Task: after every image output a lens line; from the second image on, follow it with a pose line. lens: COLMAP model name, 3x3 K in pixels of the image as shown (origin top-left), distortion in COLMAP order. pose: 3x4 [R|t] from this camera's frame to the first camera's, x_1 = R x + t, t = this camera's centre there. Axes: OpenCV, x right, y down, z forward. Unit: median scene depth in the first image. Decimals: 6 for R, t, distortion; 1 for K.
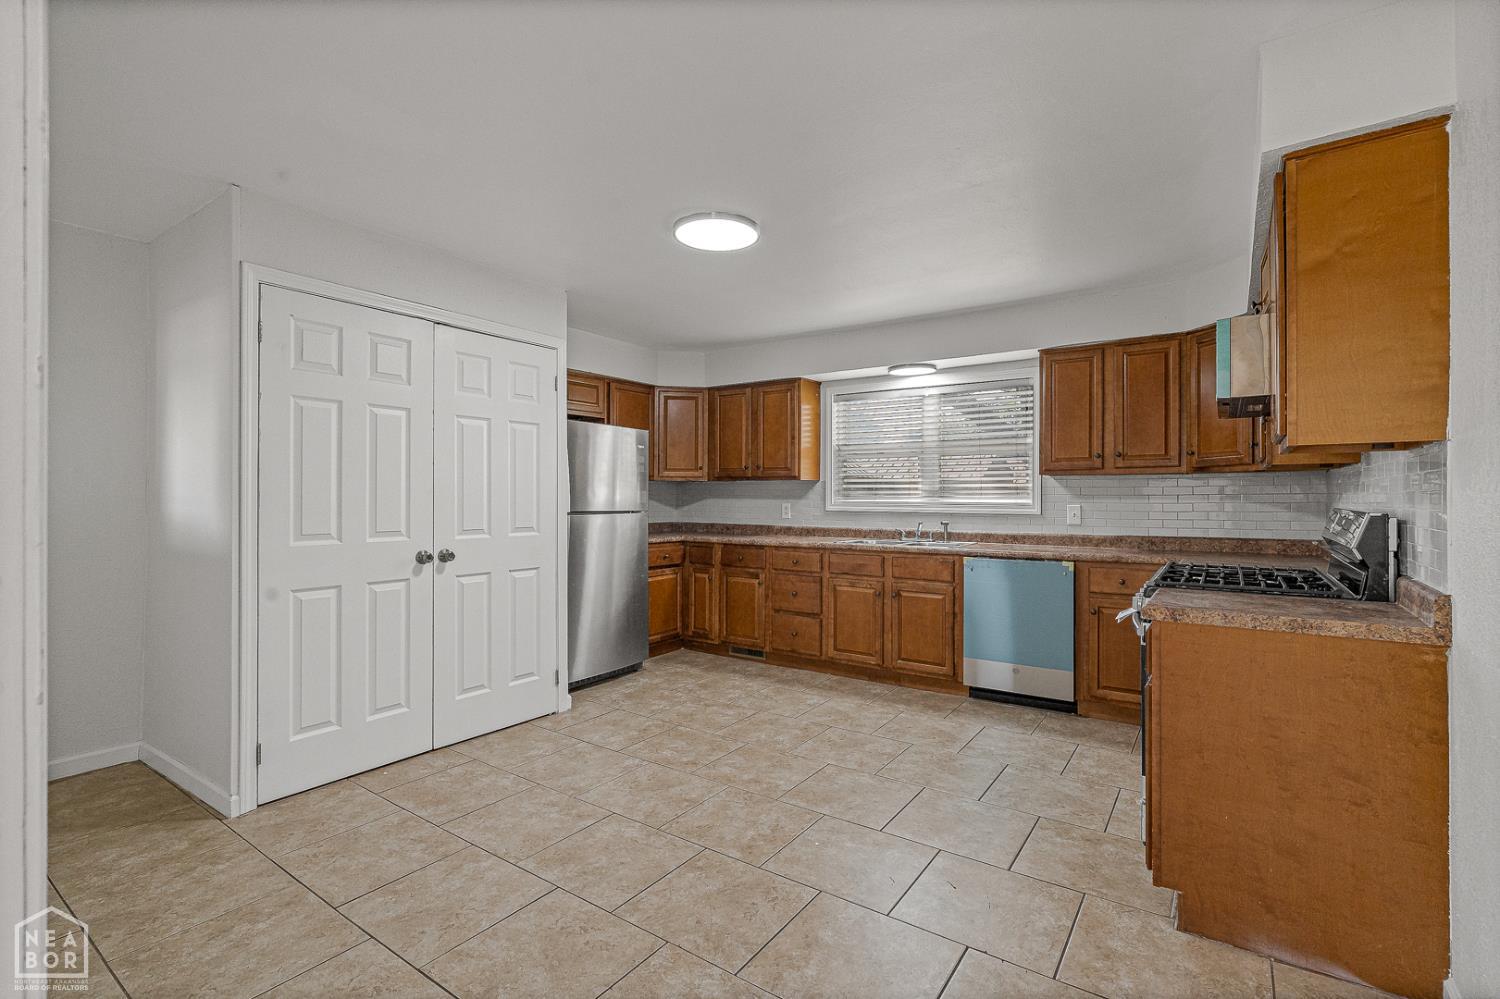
lens RADIAL K [[690.3, 0, 766.5], [0, 690.3, 495.9], [0, 0, 1]] dist [-0.000748, 0.000229]
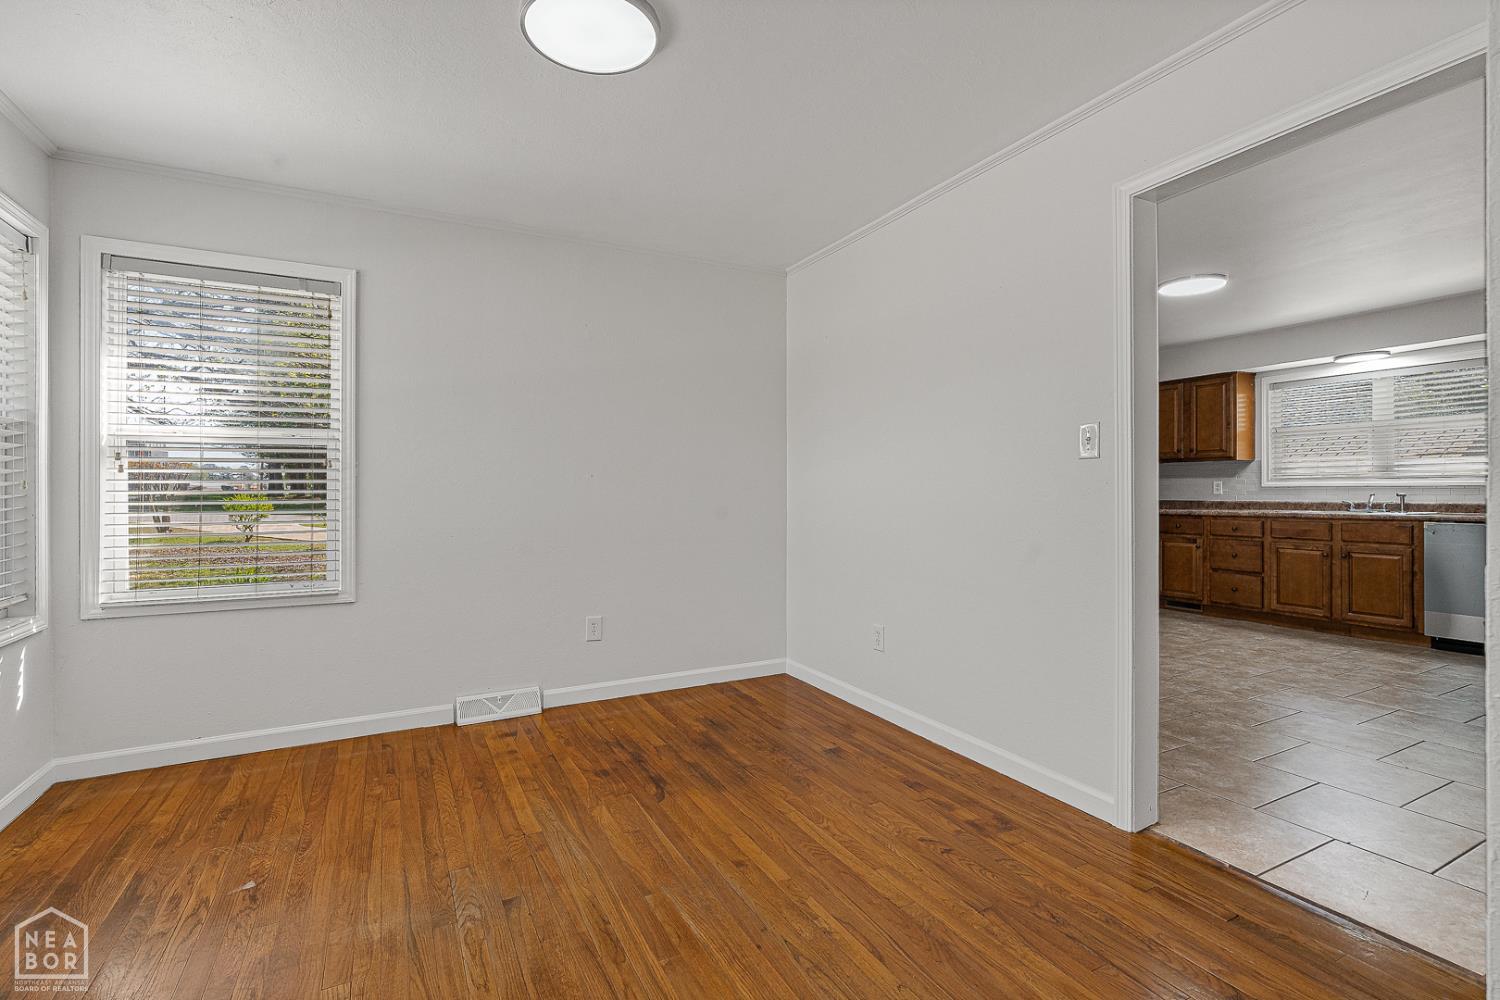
lens RADIAL K [[703.5, 0, 747.1], [0, 703.5, 494.6], [0, 0, 1]] dist [-0.000092, -0.000106]
pose [[0.881154, -0.005936, -0.472792, -0.128777], [0.008329, 0.999961, 0.002967, 0.027641], [0.472756, -0.006552, 0.881169, -0.474559]]
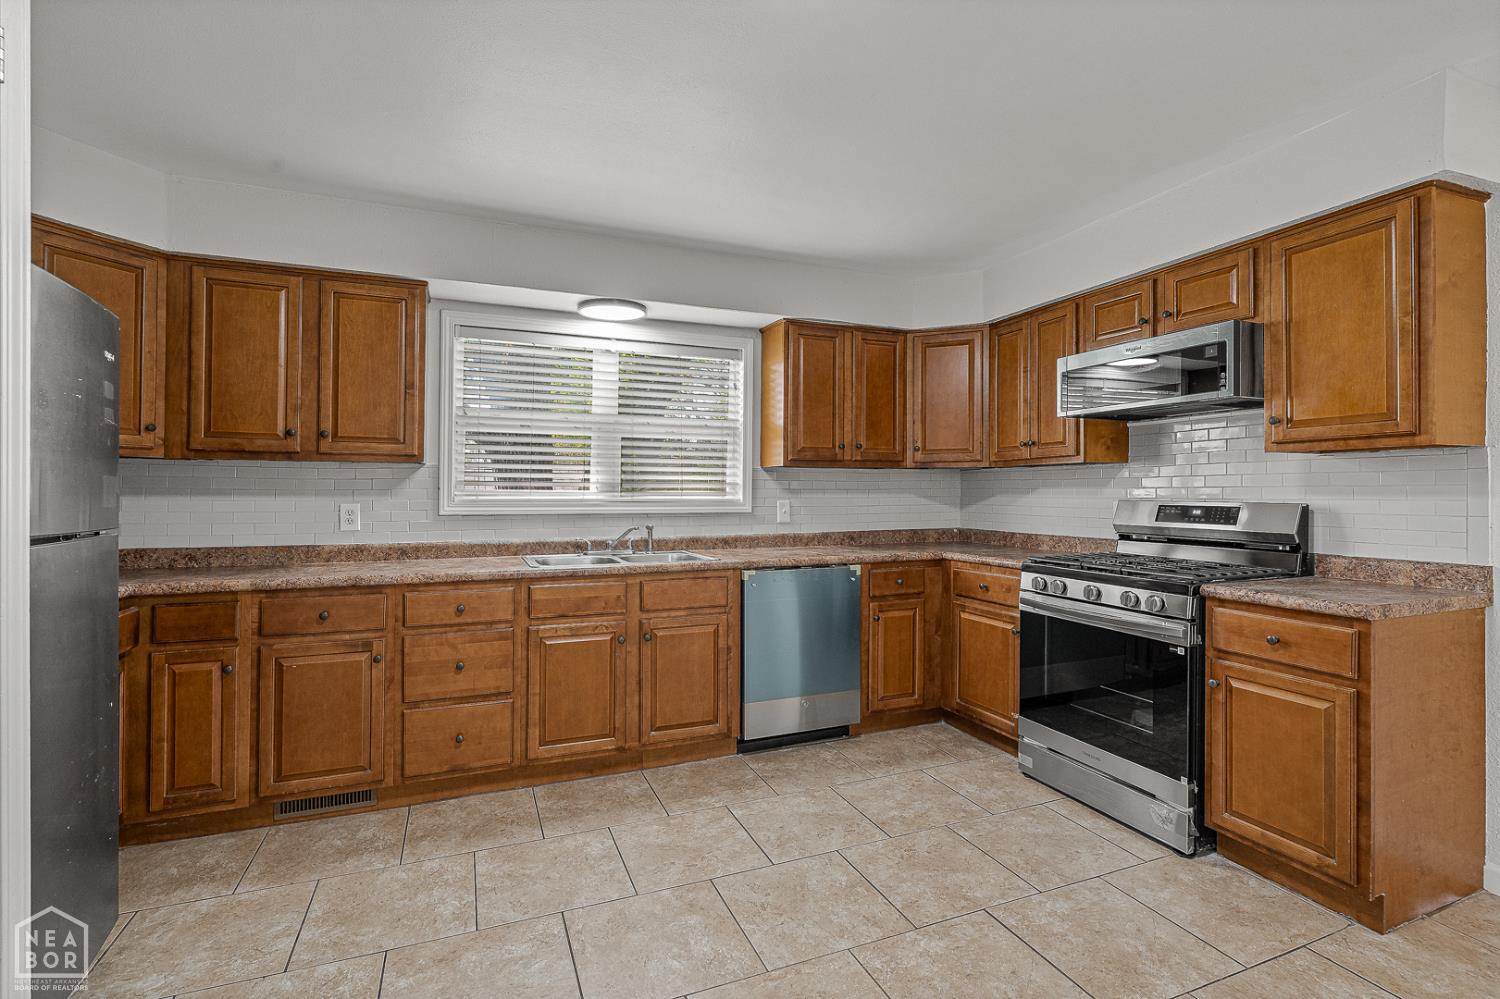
lens RADIAL K [[684.7, 0, 749.1], [0, 684.7, 493.3], [0, 0, 1]] dist [-0.002496, -0.000040]
pose [[0.552962, -0.001658, 0.833205, -0.298797], [0.000023, 0.999998, 0.001974, 0.001784], [-0.833207, -0.001072, 0.552961, 0.516930]]
